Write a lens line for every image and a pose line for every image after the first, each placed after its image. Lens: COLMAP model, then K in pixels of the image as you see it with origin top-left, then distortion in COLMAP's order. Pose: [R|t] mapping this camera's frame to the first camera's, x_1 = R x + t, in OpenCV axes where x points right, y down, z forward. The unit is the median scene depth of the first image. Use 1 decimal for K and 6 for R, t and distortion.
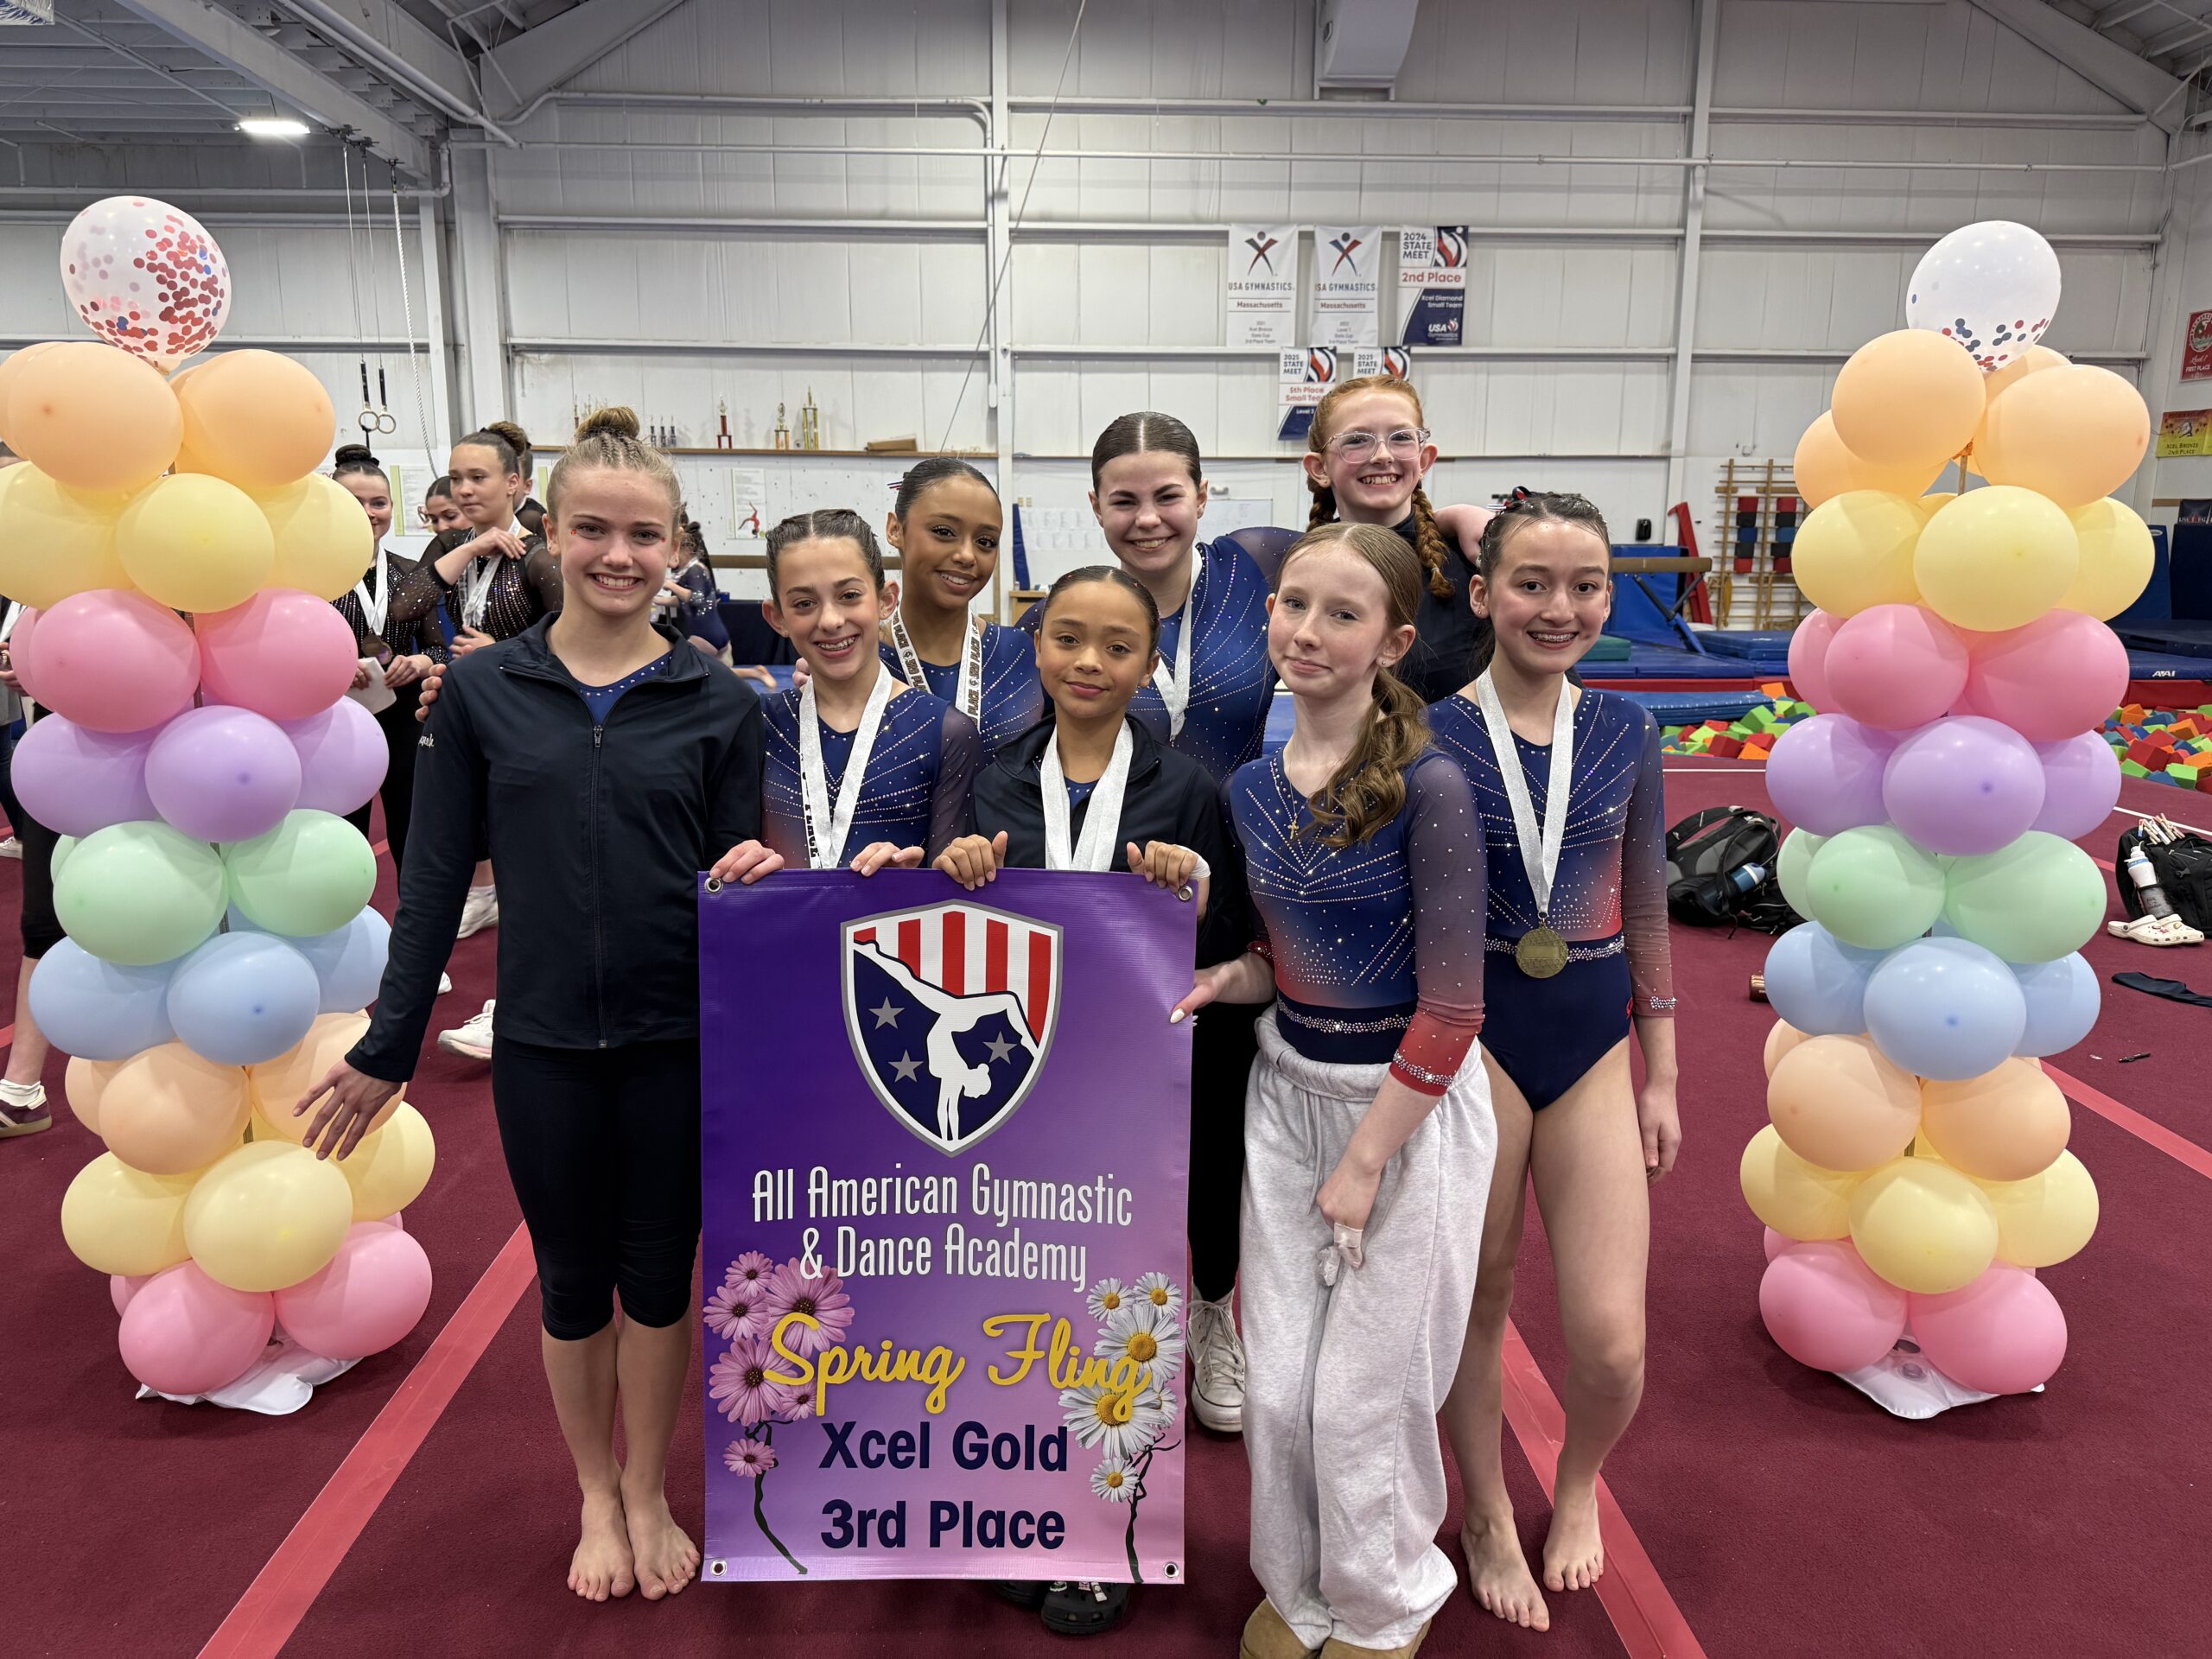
lens RADIAL K [[1582.4, 0, 1101.6], [0, 1582.4, 837.1], [0, 0, 1]] dist [0.028043, -0.033347]
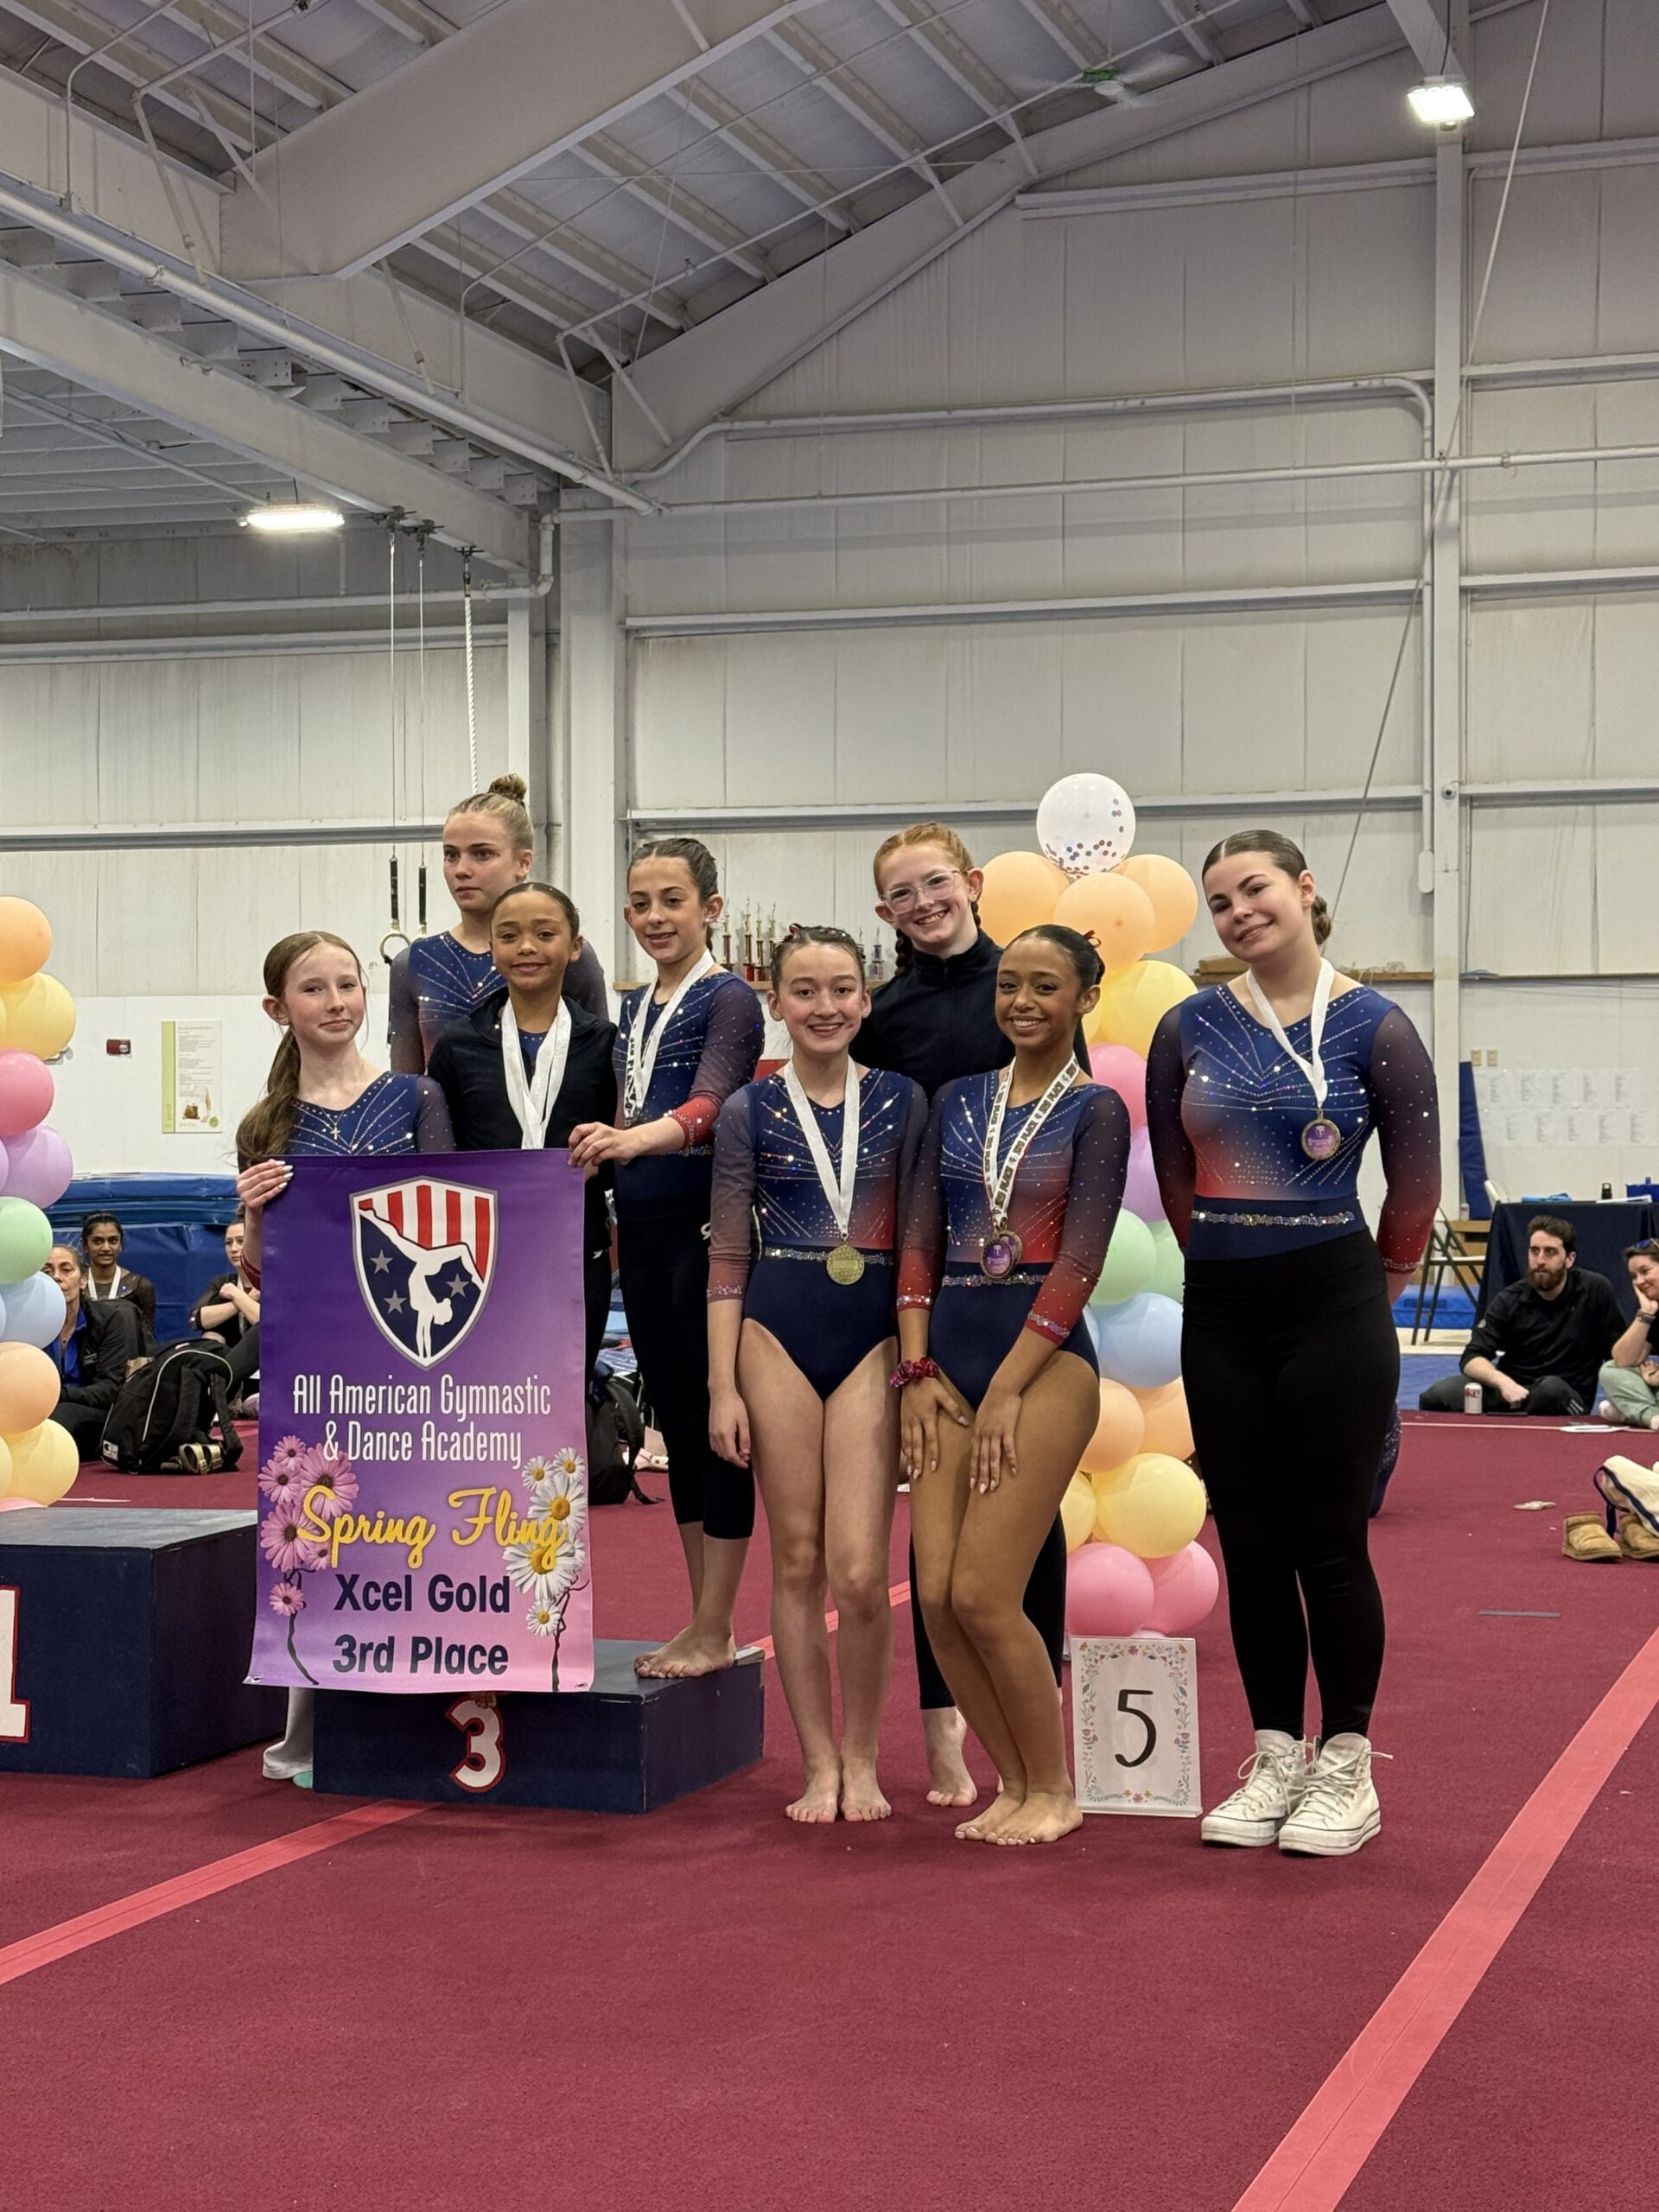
lens RADIAL K [[3566.4, 0, 829.5], [0, 3566.4, 1106.0], [0, 0, 1]] dist [0.338264, -1.329481]
pose [[0.944924, -0.009268, -0.327158, 0.160048], [-0.058275, 0.978862, -0.196045, 0.066659], [0.322059, 0.204313, 0.924410, -0.237978]]
